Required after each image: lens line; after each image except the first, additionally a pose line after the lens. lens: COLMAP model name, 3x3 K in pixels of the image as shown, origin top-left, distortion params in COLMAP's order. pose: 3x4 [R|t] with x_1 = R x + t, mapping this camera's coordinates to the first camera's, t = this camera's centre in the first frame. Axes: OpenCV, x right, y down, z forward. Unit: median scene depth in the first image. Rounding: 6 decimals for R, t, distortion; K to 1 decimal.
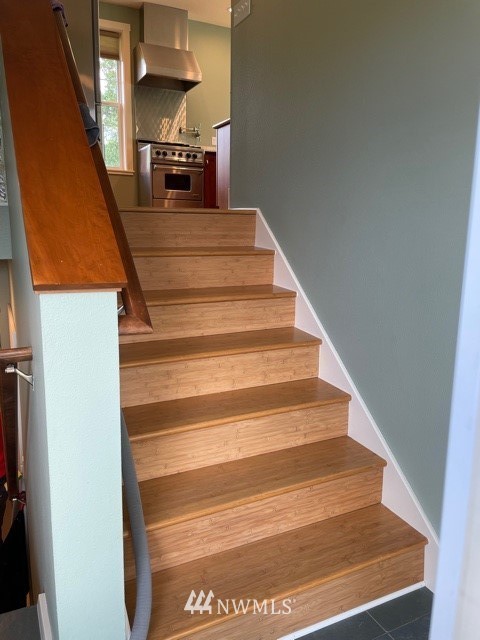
lens RADIAL K [[488.8, 0, 241.6], [0, 488.8, 314.3], [0, 0, 1]] dist [0.099467, -0.128374]
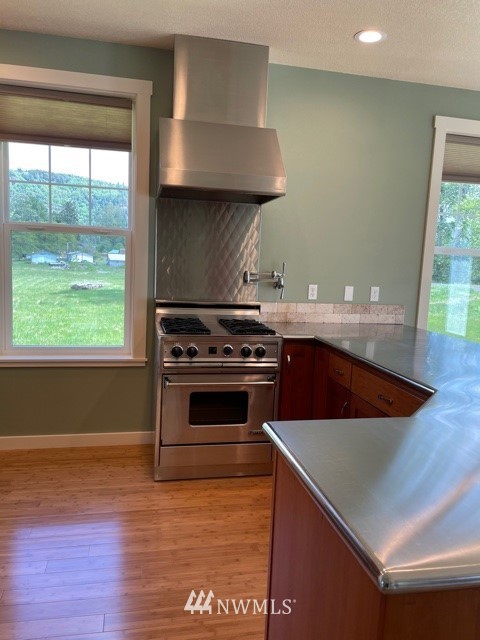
lens RADIAL K [[488.8, 0, 241.6], [0, 488.8, 314.3], [0, 0, 1]] dist [0.099467, -0.128374]
pose [[0.969559, 0.055772, -0.238421, -0.009463], [-0.072636, 0.995396, -0.062534, -0.504511], [0.233836, 0.077948, 0.969146, 0.863446]]
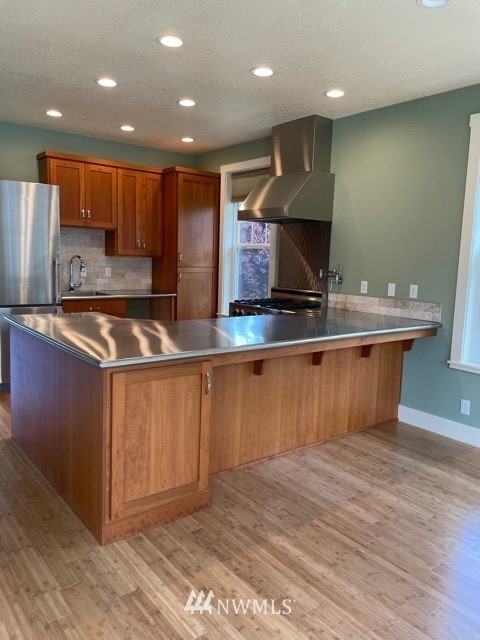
lens RADIAL K [[488.8, 0, 241.6], [0, 488.8, 314.3], [0, 0, 1]] dist [0.099467, -0.128374]
pose [[0.207686, 0.102393, -0.972822, 0.894305], [-0.213779, 0.975217, 0.057006, -0.553593], [0.954550, 0.196130, 0.224429, 1.250161]]
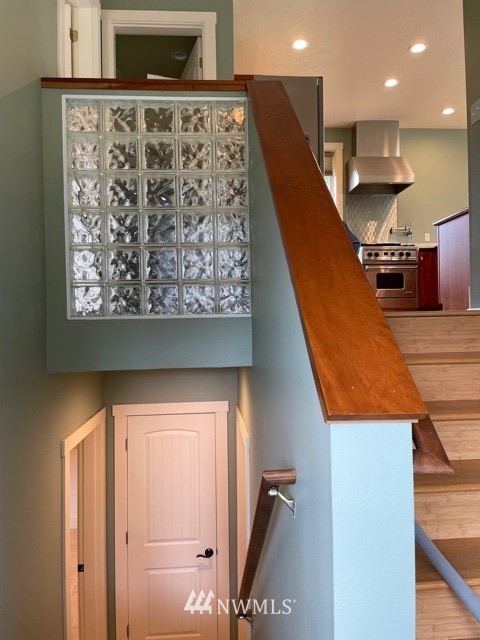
lens RADIAL K [[488.8, 0, 241.6], [0, 488.8, 314.3], [0, 0, 1]] dist [0.099467, -0.128374]
pose [[0.926042, -0.034972, -0.375797, -0.057314], [-0.037762, 0.982116, -0.184449, -0.017806], [0.375527, 0.184998, 0.908160, 0.020168]]
